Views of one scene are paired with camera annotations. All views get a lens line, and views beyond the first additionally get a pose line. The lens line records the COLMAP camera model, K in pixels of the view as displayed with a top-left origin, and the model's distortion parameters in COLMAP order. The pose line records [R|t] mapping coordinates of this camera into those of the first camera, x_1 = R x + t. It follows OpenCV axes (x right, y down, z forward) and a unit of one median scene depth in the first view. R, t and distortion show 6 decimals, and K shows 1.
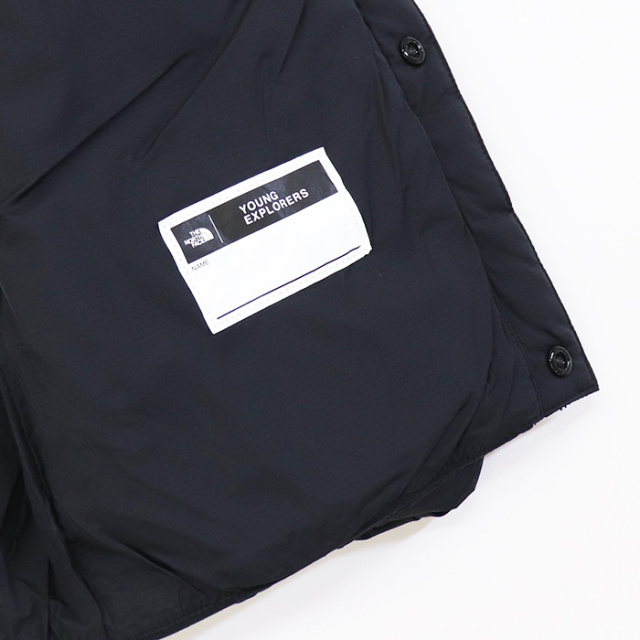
lens RADIAL K [[1232.8, 0, 319.6], [0, 1232.8, 319.3], [0, 0, 1]] dist [-0.185580, 0.000000]
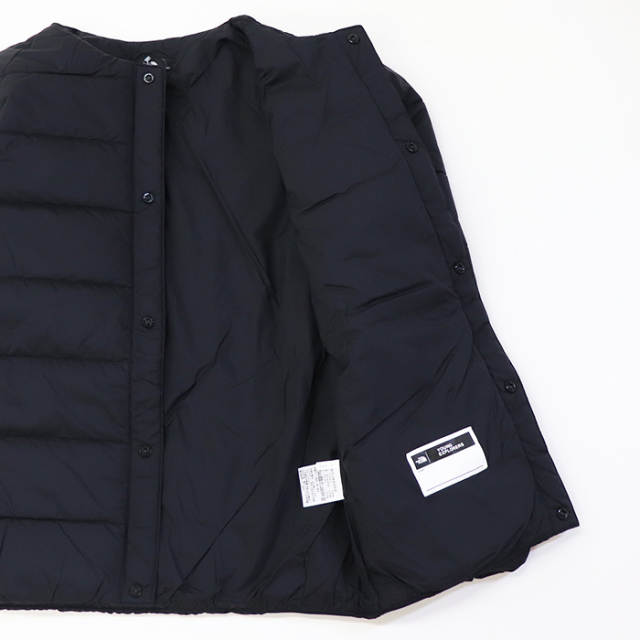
lens RADIAL K [[1232.8, 0, 320.0], [0, 1232.8, 320.3], [0, 0, 1]] dist [-0.185580, 0.000000]
pose [[0.965636, 0.030101, -0.258151, 0.362938], [-0.046670, 0.997208, -0.058295, -0.199914], [0.255676, 0.068340, 0.964344, -1.624347]]
